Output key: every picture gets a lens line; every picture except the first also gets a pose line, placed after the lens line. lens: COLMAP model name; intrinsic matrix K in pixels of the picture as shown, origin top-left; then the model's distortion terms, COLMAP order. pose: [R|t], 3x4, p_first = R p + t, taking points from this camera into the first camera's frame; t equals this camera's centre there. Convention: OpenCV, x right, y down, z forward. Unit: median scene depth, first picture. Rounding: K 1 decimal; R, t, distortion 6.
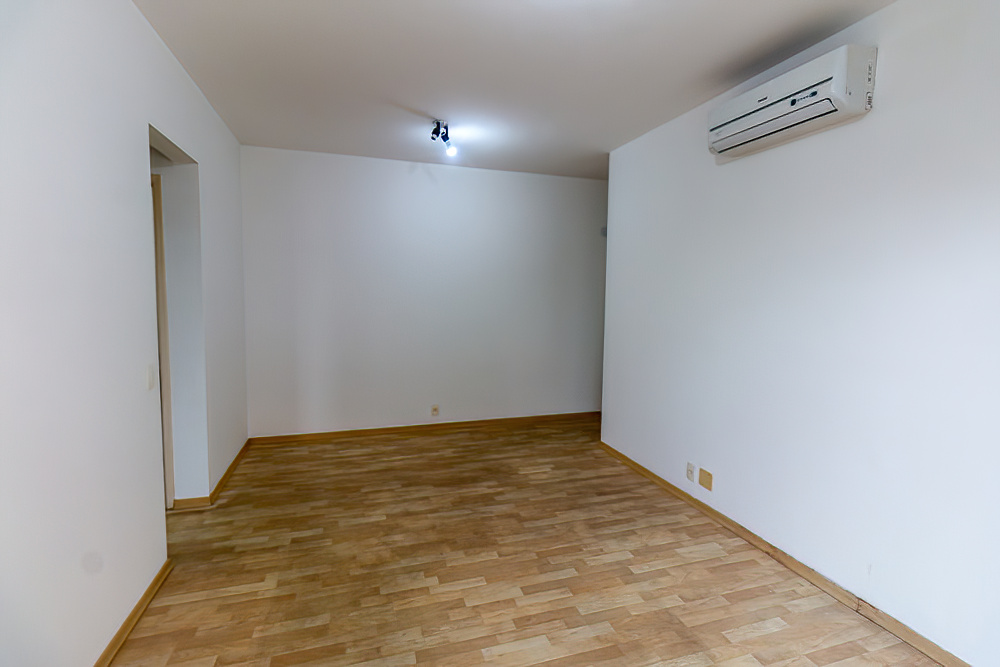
lens RADIAL K [[476.3, 0, 513.6], [0, 476.3, 326.8], [0, 0, 1]] dist [0.003125, -0.000182]
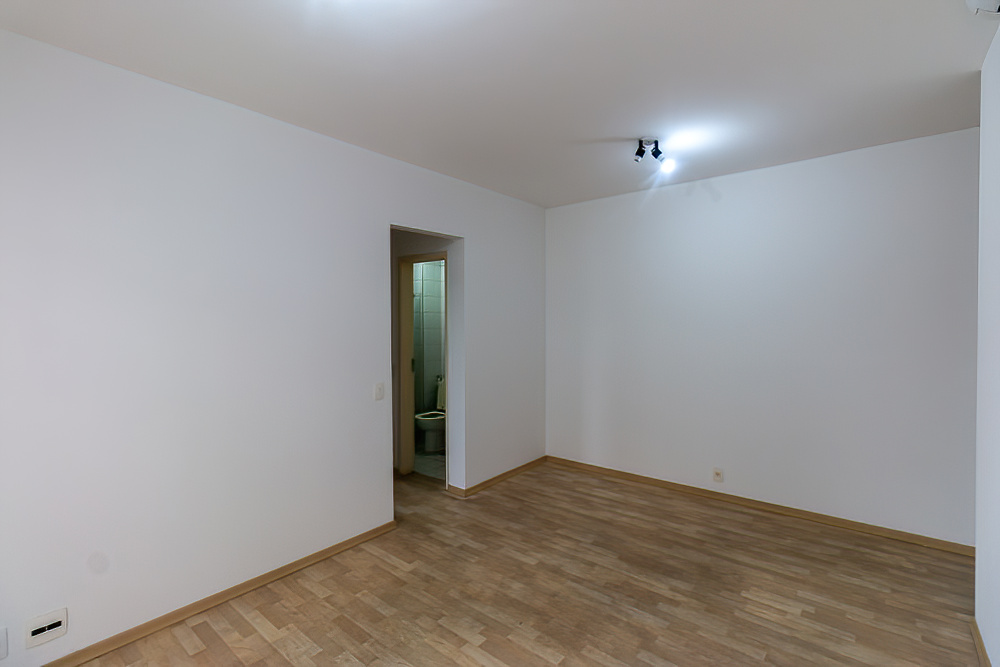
lens RADIAL K [[468.9, 0, 496.8], [0, 468.9, 324.9], [0, 0, 1]] dist [0.005381, 0.000131]
pose [[0.521665, -0.007803, -0.853115, 0.447018], [-0.049569, 0.997992, -0.039439, -0.040667], [0.851709, 0.062862, 0.520231, 0.343759]]
